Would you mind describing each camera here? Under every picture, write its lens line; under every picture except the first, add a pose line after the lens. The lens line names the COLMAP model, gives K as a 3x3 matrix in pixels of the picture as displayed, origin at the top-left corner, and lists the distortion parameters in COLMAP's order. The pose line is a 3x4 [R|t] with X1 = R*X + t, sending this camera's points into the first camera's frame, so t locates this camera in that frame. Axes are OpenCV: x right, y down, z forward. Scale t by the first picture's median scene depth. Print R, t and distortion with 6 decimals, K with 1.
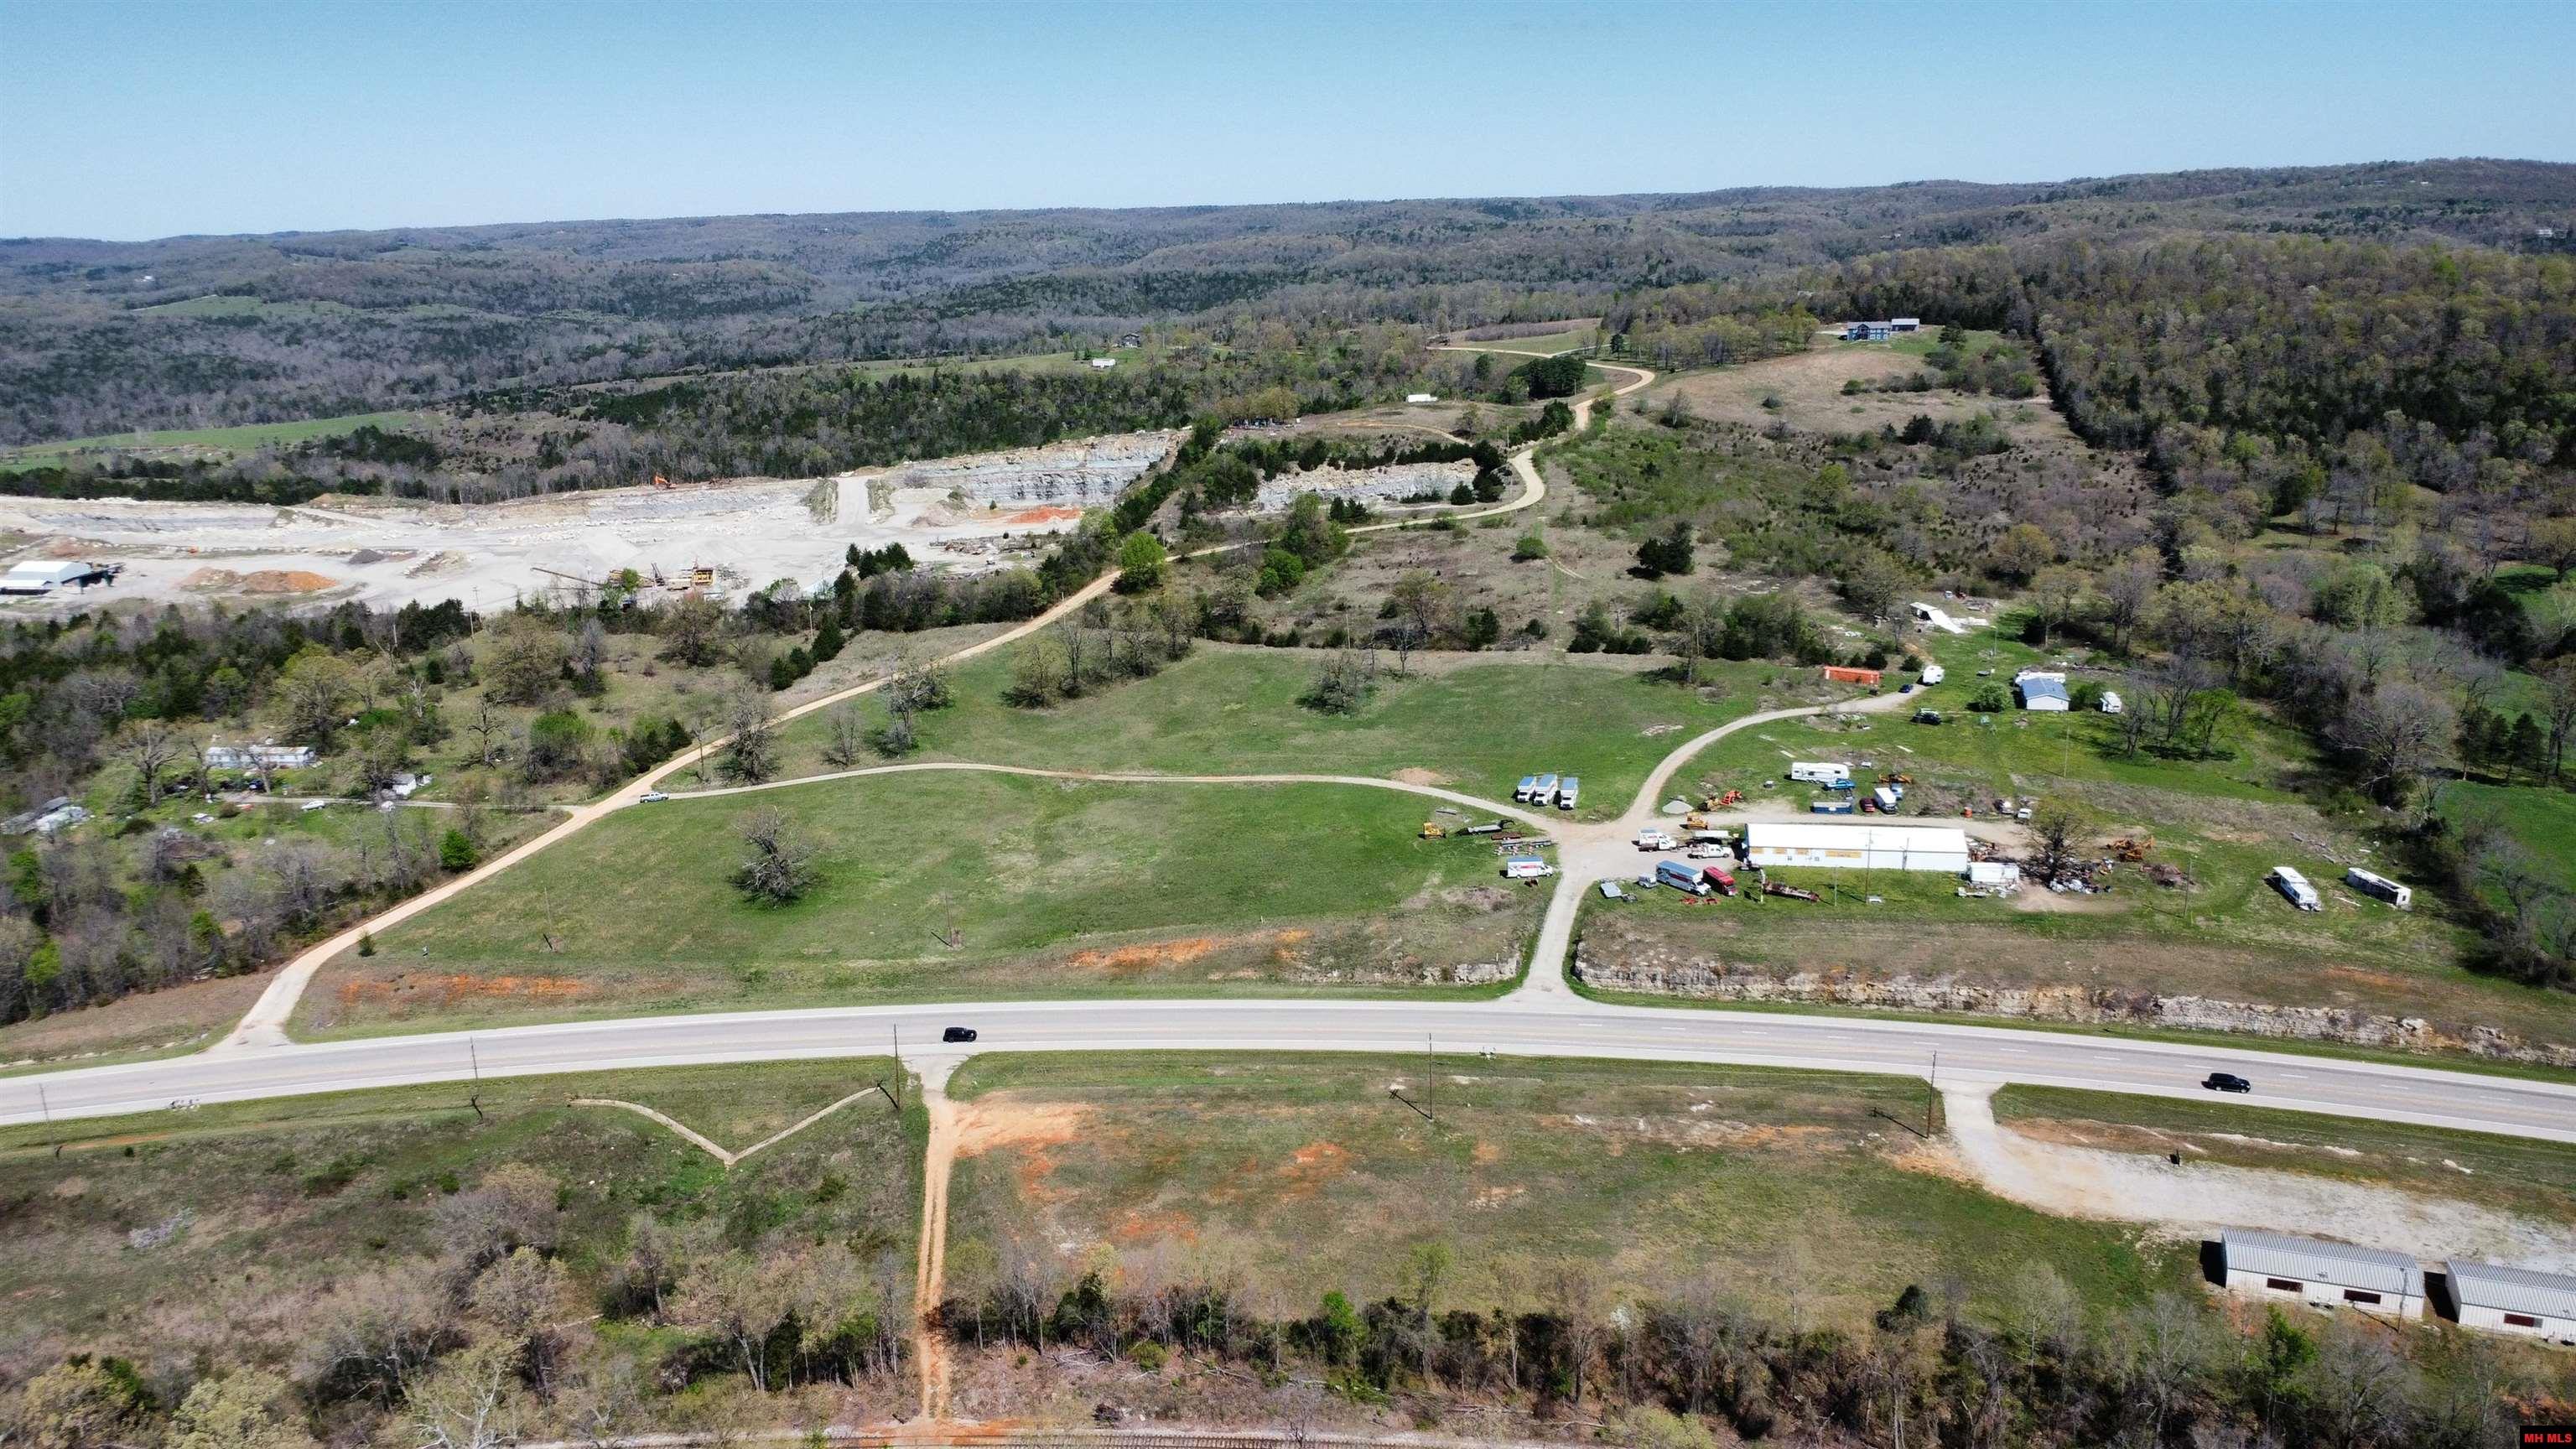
lens RADIAL K [[1931.8, 0, 1282.9], [0, 1931.8, 711.2], [0, 0, 1]] dist [0.006601, -0.007042]
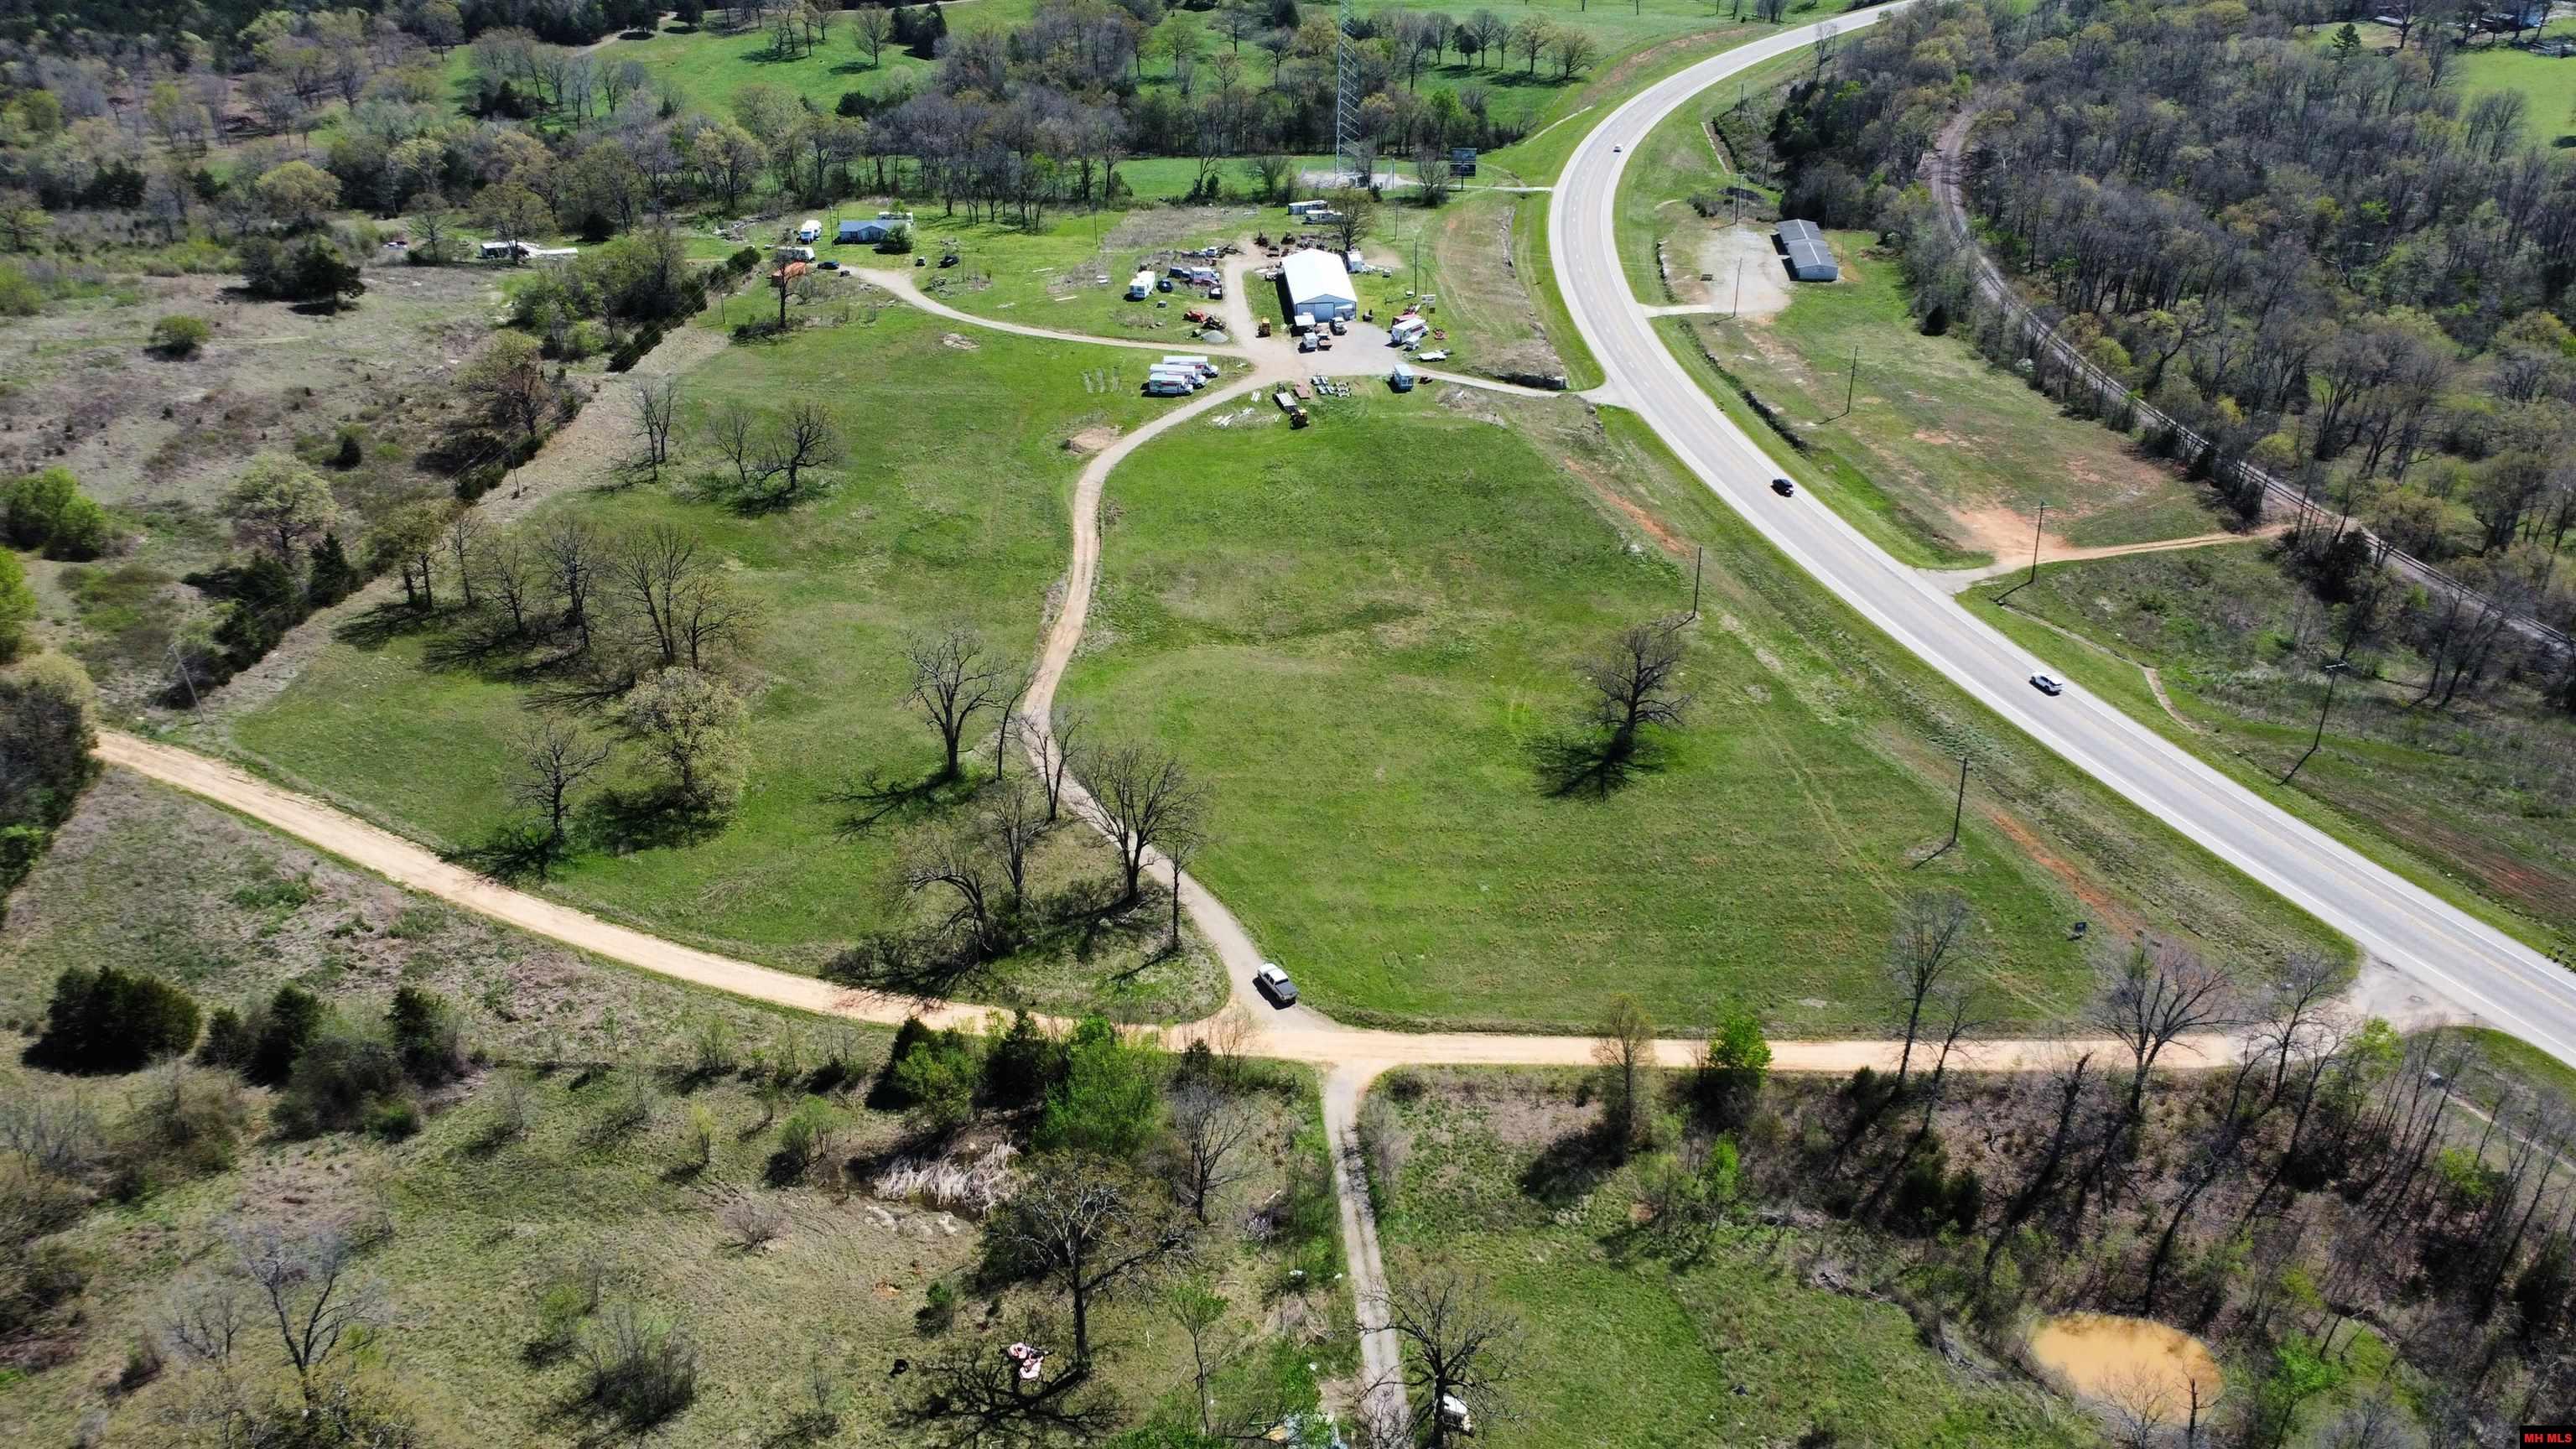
lens RADIAL K [[1931.8, 0, 1282.9], [0, 1931.8, 711.2], [0, 0, 1]] dist [0.006601, -0.007042]
pose [[-0.246516, -0.419931, 0.873435, -0.451567], [0.267921, 0.836595, 0.477836, -0.152325], [-0.931369, 0.351806, -0.093726, 0.640937]]
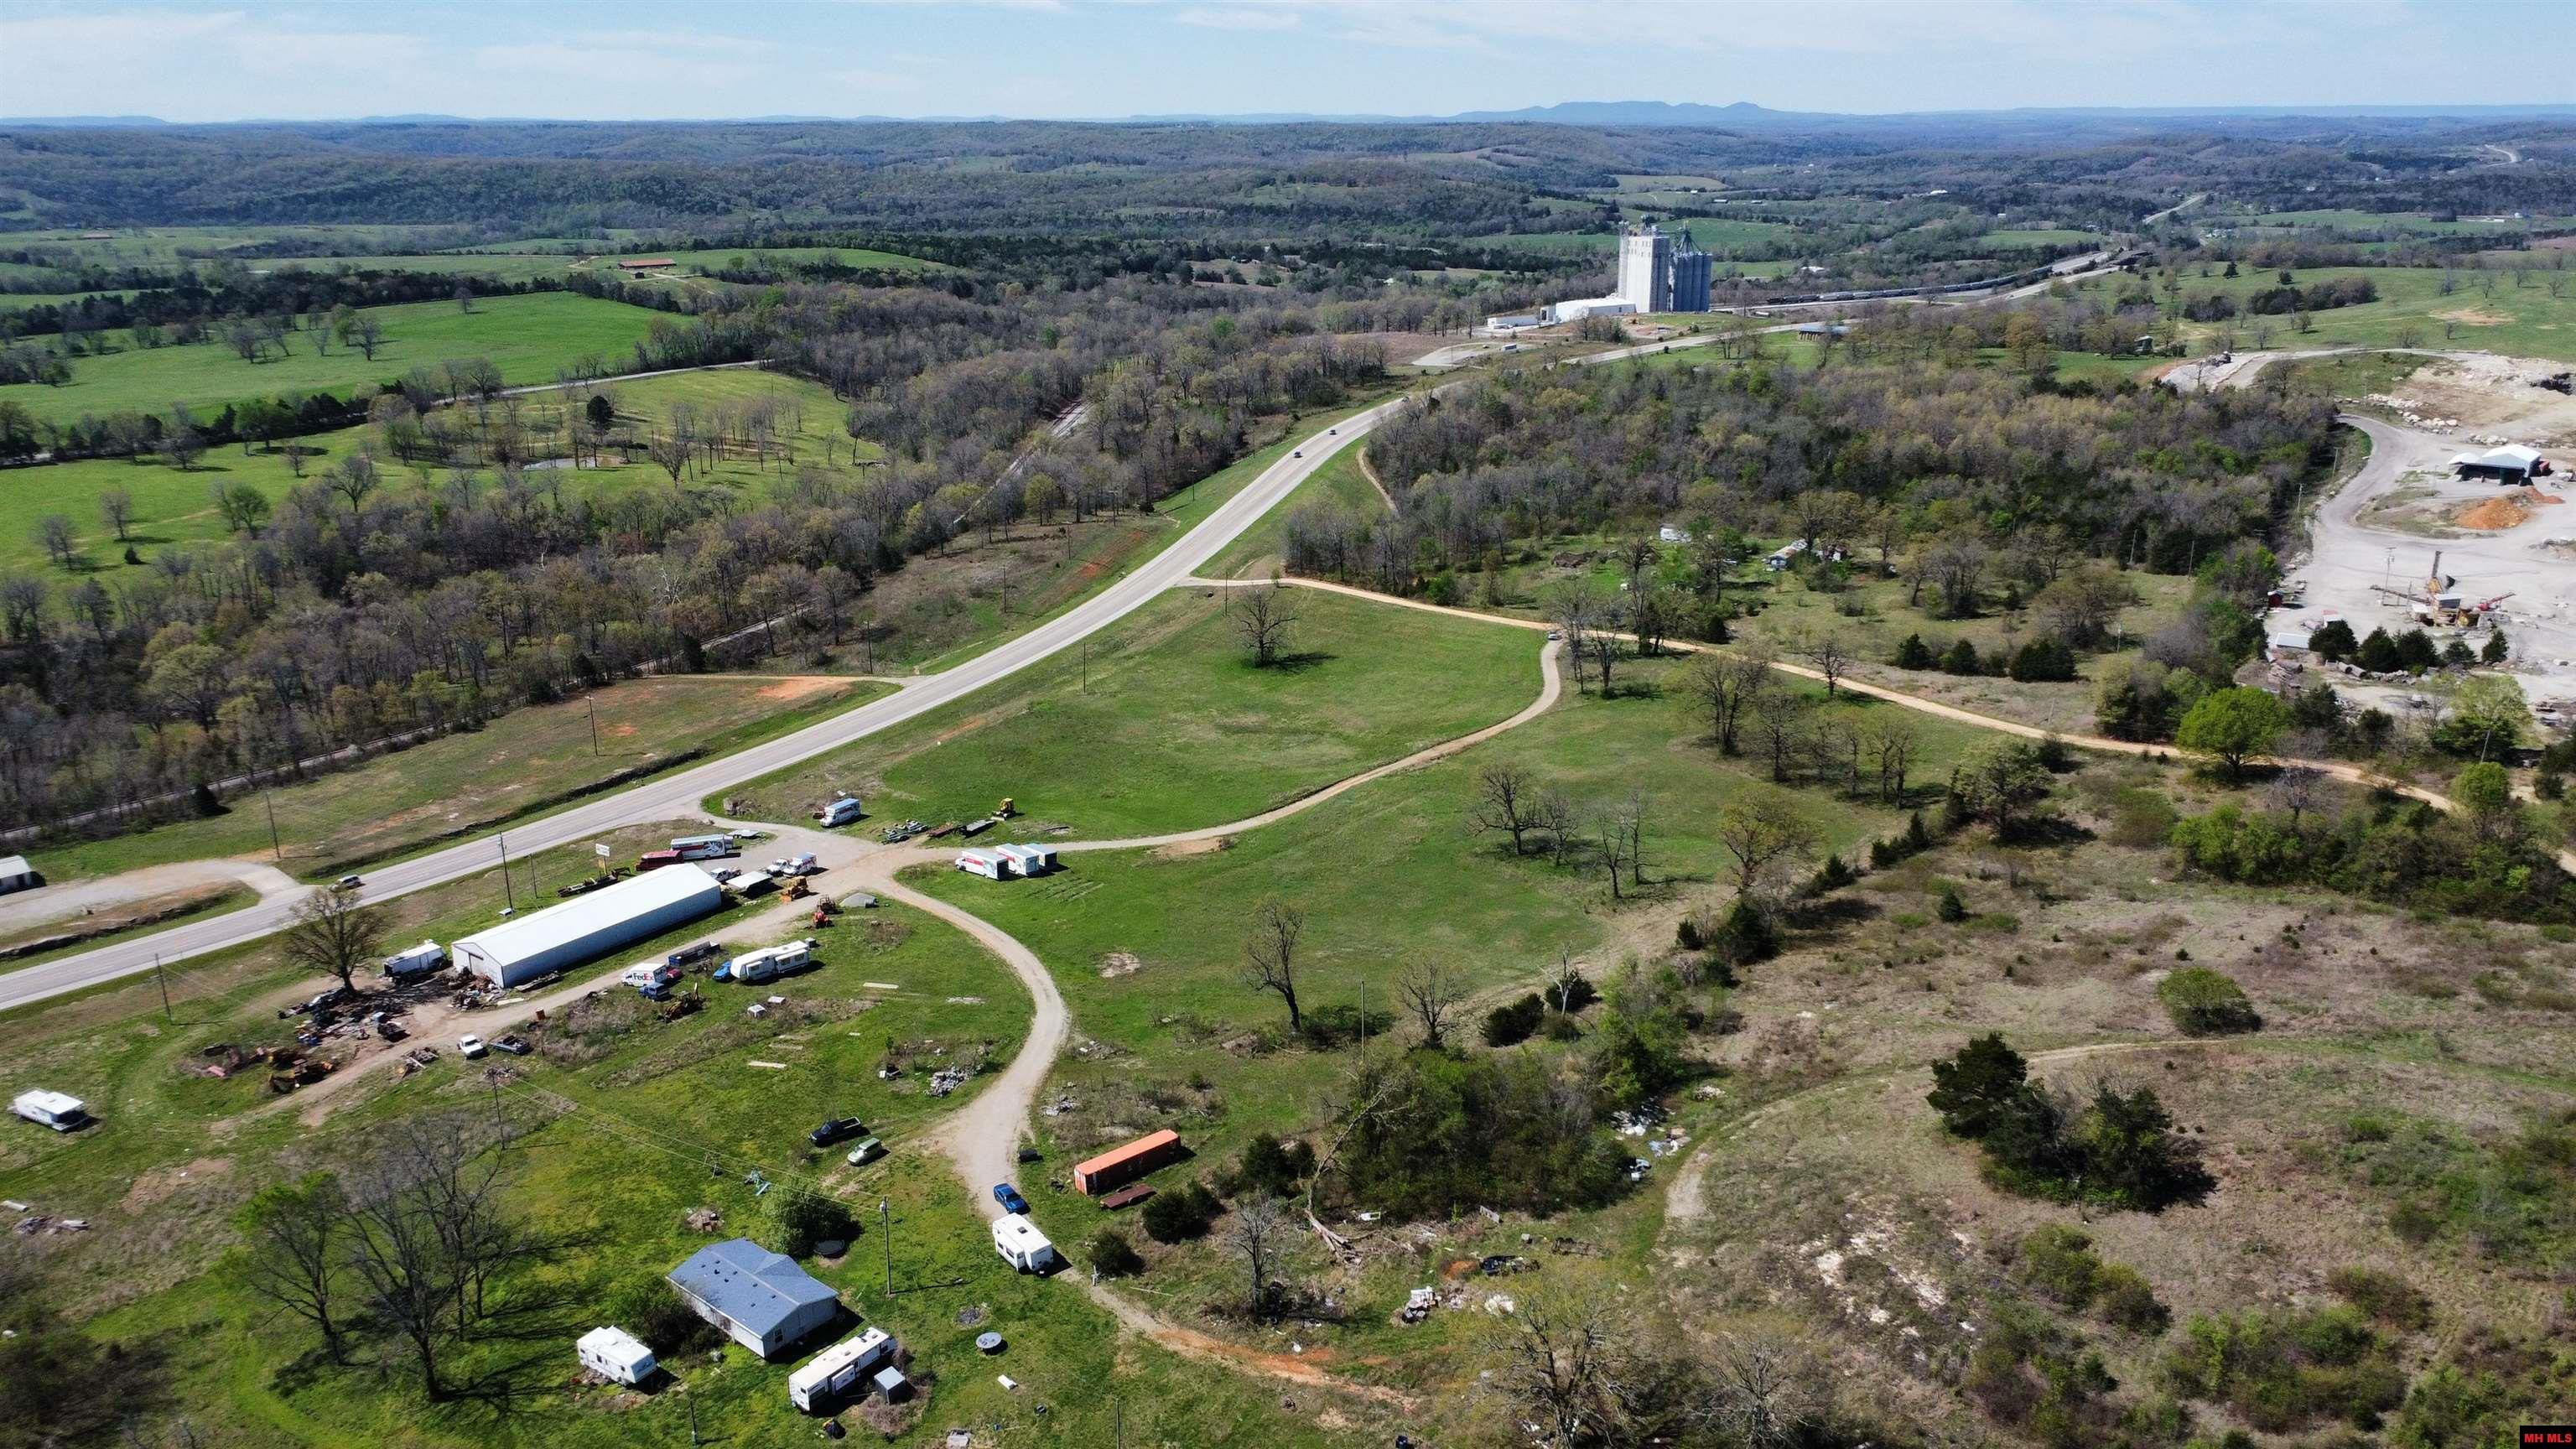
lens RADIAL K [[1931.8, 0, 1282.9], [0, 1931.8, 711.2], [0, 0, 1]] dist [0.006601, -0.007042]
pose [[-0.439653, 0.293389, -0.848898, 0.442810], [-0.207887, 0.886239, 0.413961, -0.217185], [0.873778, 0.358475, -0.328646, 0.783177]]
